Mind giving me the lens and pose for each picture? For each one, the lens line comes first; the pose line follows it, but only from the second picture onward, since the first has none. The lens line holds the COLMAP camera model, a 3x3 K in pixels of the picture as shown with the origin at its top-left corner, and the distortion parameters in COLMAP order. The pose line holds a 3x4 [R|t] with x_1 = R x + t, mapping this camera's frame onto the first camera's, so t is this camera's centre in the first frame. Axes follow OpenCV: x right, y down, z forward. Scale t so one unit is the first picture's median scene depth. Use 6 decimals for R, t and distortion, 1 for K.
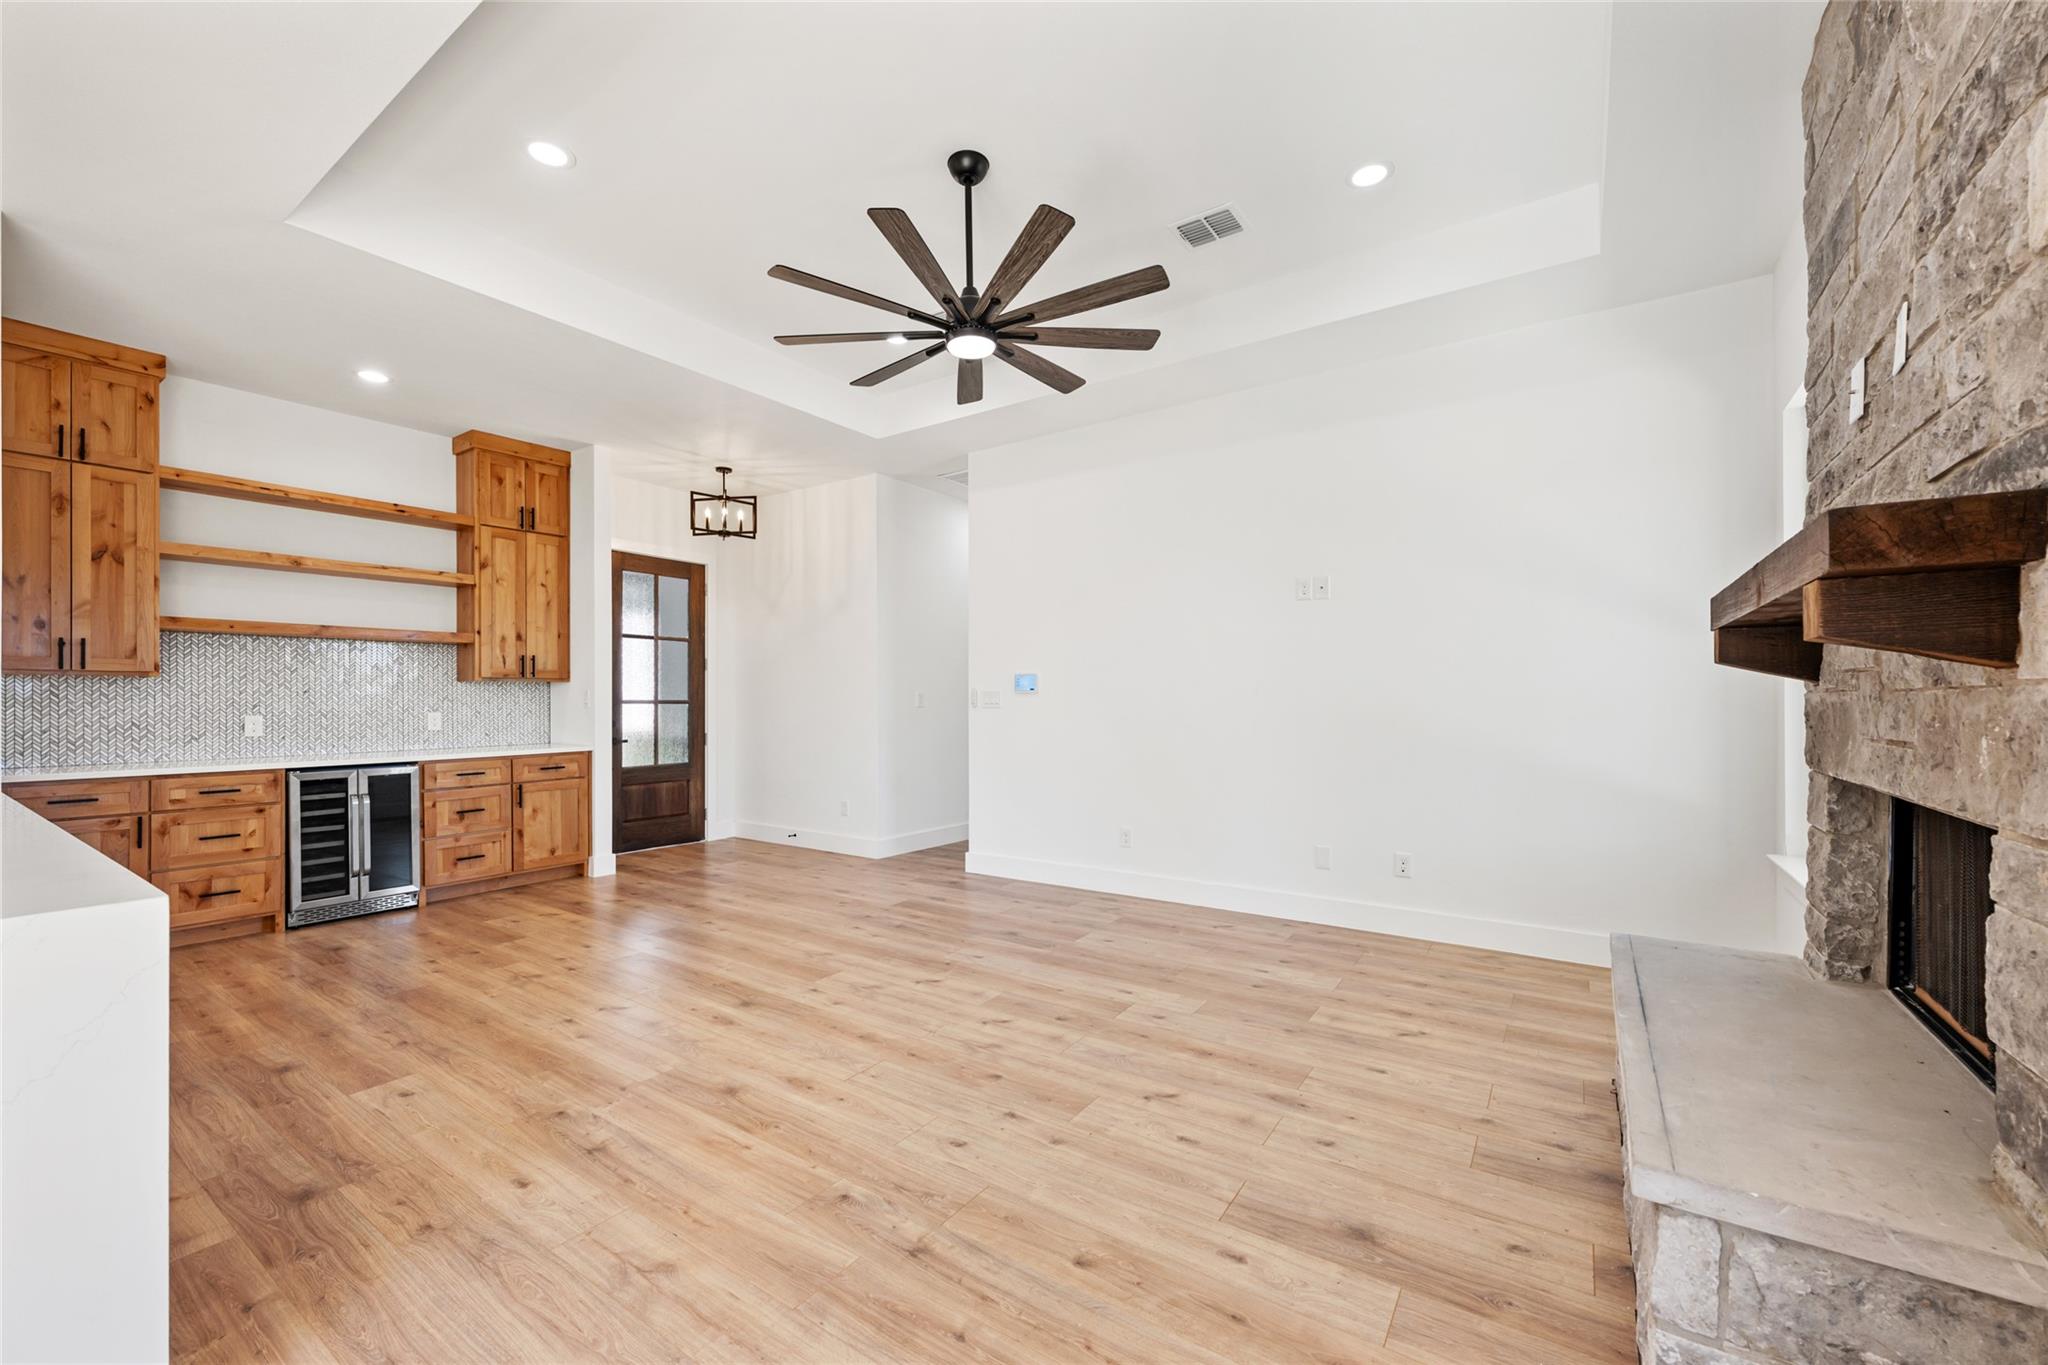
lens RADIAL K [[815.2, 0, 1025.4], [0, 815.2, 696.1], [0, 0, 1]] dist [-0.001598, 0.000182]
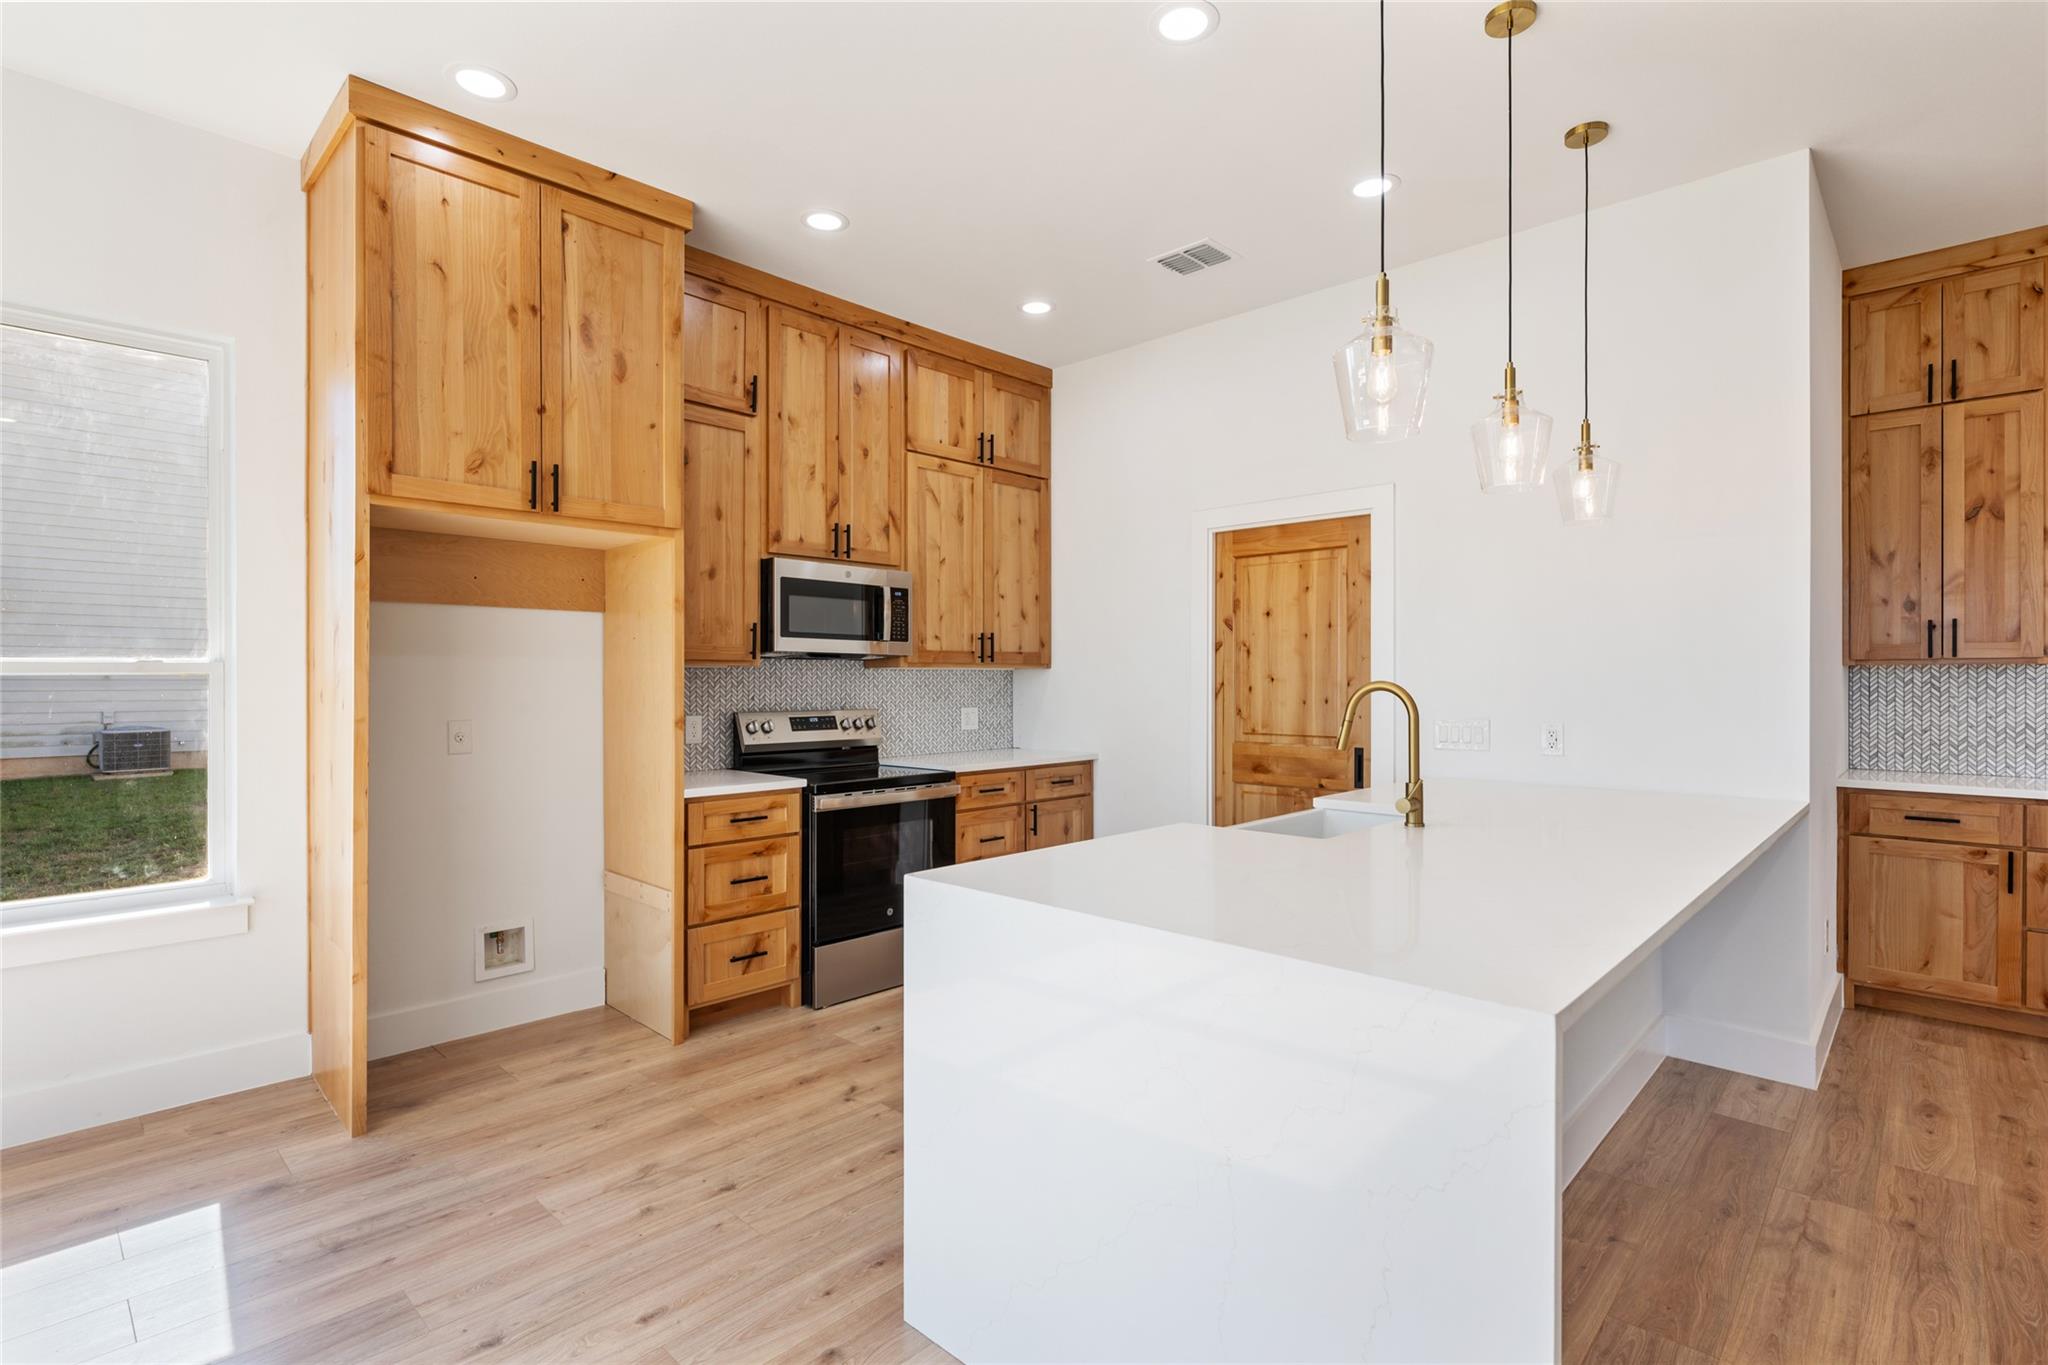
lens RADIAL K [[970.5, 0, 1021.9], [0, 970.5, 681.1], [0, 0, 1]] dist [-0.001766, 0.000174]
pose [[-0.160841, 0.003853, -0.986973, -0.047475], [0.003878, 0.999987, 0.003272, -0.013309], [0.986973, -0.003301, -0.160853, 0.200013]]
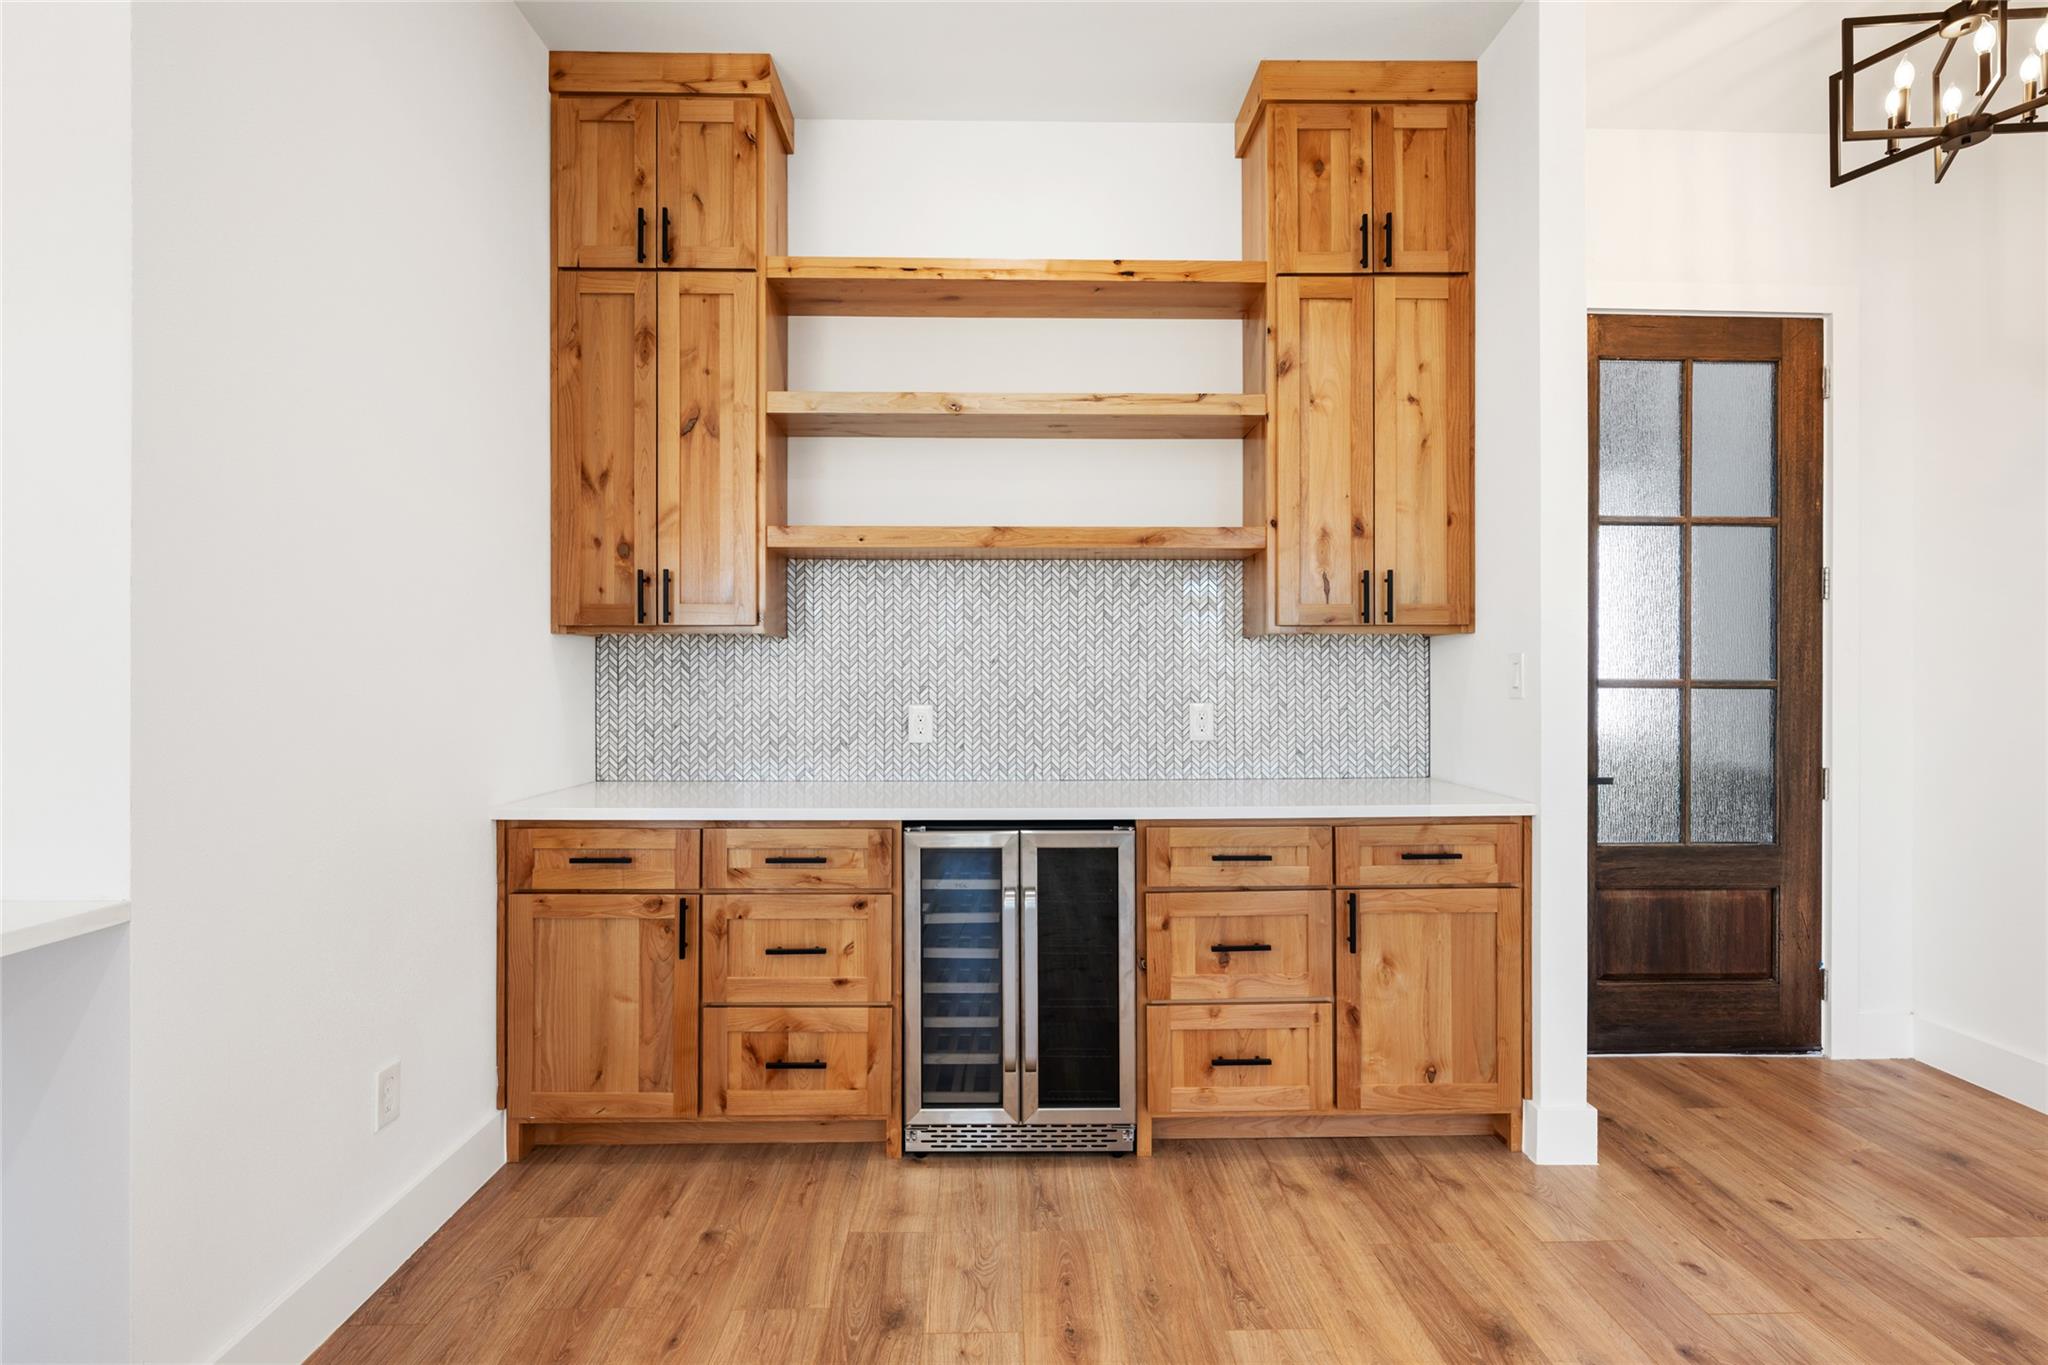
lens RADIAL K [[963.6, 0, 1023.8], [0, 963.6, 678.6], [0, 0, 1]] dist [-0.001588, -0.000191]
pose [[0.584940, 0.003677, -0.811068, -0.378184], [0.000923, 0.999986, 0.005200, 0.002842], [0.811076, -0.003790, 0.584929, 0.674517]]
